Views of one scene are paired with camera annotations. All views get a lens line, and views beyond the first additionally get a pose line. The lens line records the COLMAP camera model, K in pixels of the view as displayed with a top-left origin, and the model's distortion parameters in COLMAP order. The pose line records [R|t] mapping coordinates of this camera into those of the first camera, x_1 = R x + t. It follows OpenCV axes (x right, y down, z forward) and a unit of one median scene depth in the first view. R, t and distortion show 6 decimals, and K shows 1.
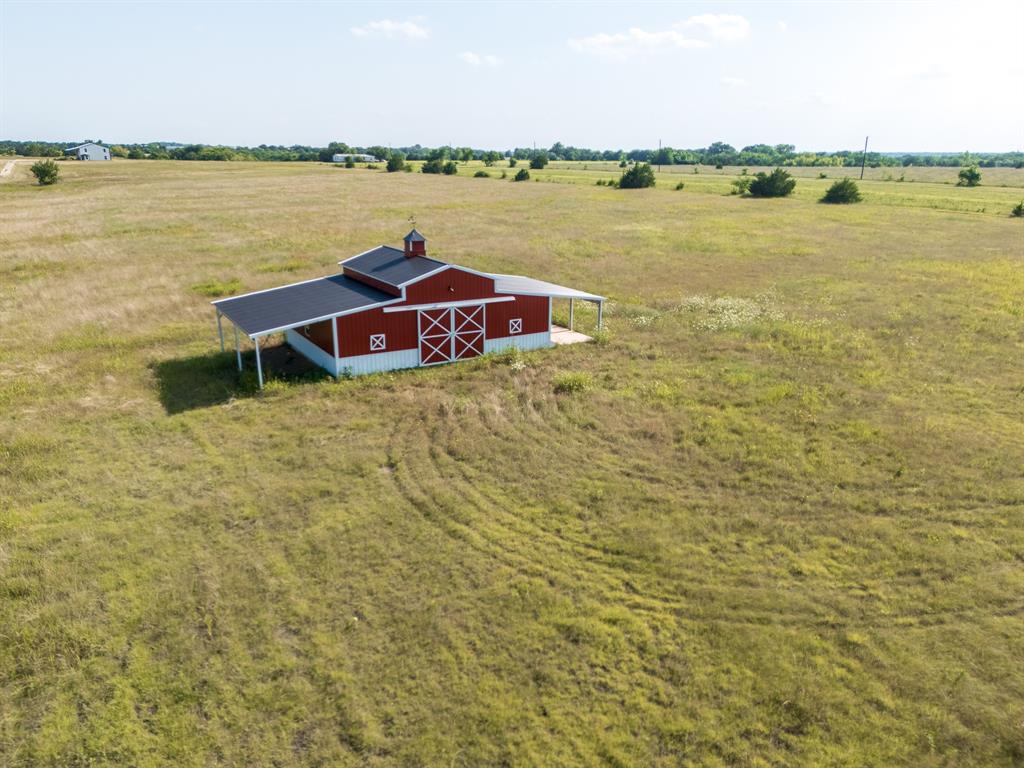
lens RADIAL K [[747.6, 0, 517.4], [0, 747.6, 386.3], [0, 0, 1]] dist [0.093709, -0.109521]
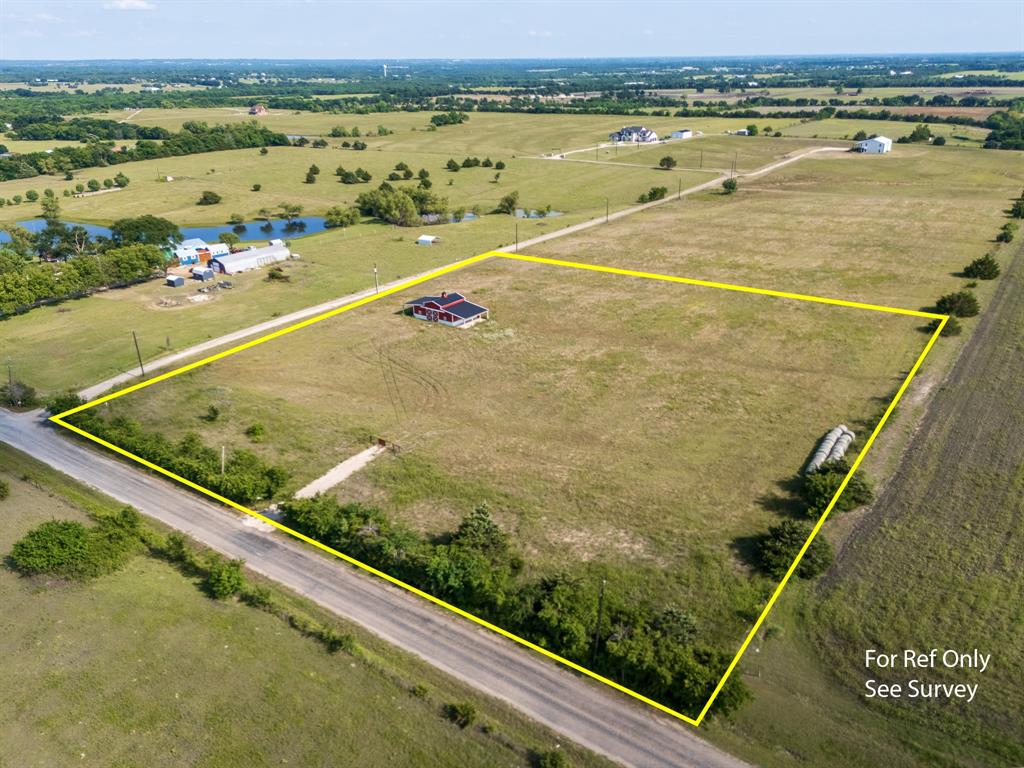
lens RADIAL K [[766.5, 0, 517.7], [0, 766.5, 387.1], [0, 0, 1]] dist [0.091306, -0.101201]
pose [[0.376977, 0.349090, -0.857919, 4.317801], [-0.263098, 0.928460, 0.262186, -1.037878], [0.888070, 0.126879, 0.441853, -0.556079]]
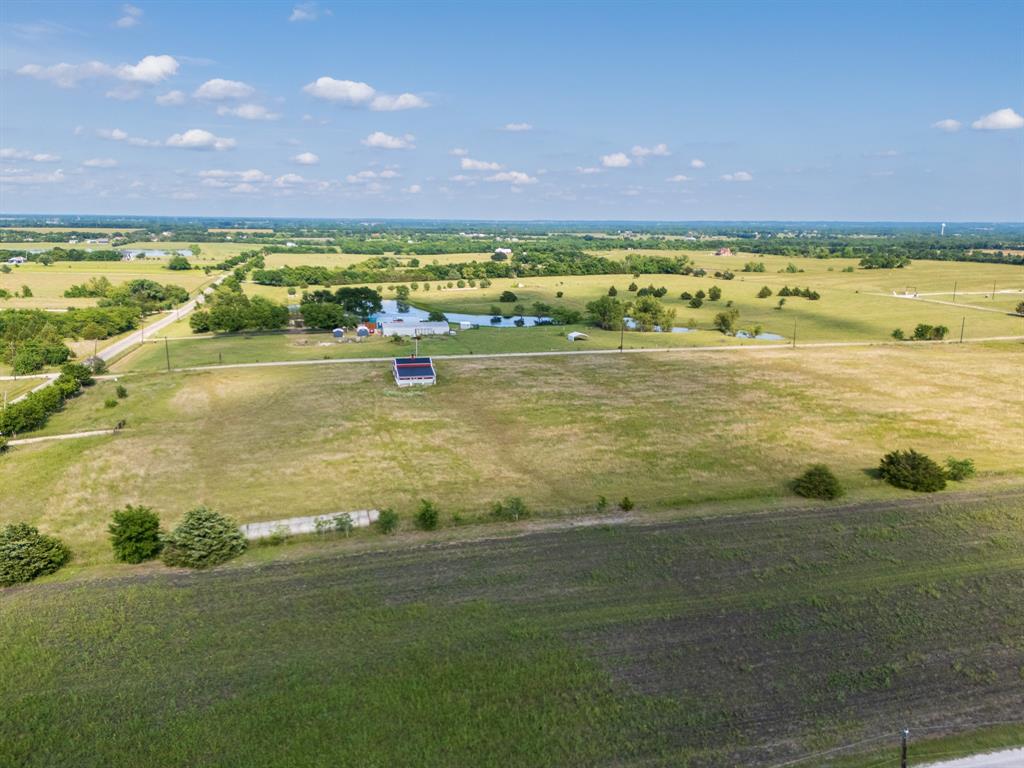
lens RADIAL K [[747.6, 0, 517.4], [0, 747.6, 386.3], [0, 0, 1]] dist [0.093709, -0.109521]
pose [[-0.309199, 0.191241, -0.931570, 4.229833], [-0.294564, 0.912138, 0.285021, -1.617689], [0.904228, 0.362535, -0.225699, 2.862374]]
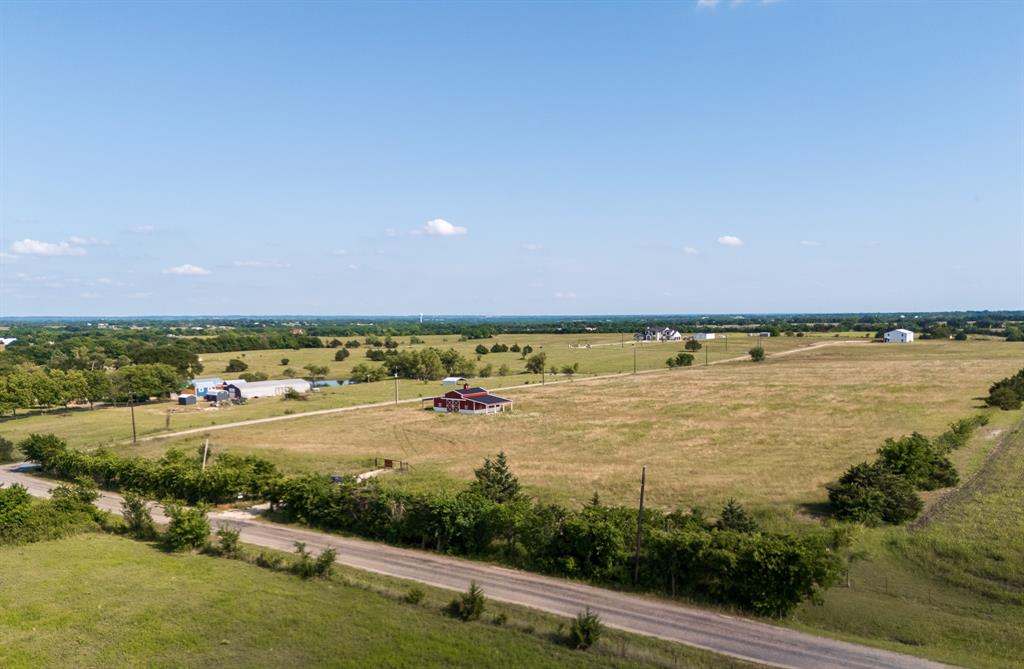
lens RADIAL K [[783.8, 0, 540.8], [0, 783.8, 400.7], [0, 0, 1]] dist [0.097832, -0.114765]
pose [[0.370694, 0.085500, -0.924811, 4.306815], [-0.263853, 0.964420, -0.016599, -0.160033], [0.890487, 0.250168, 0.380064, -0.275671]]
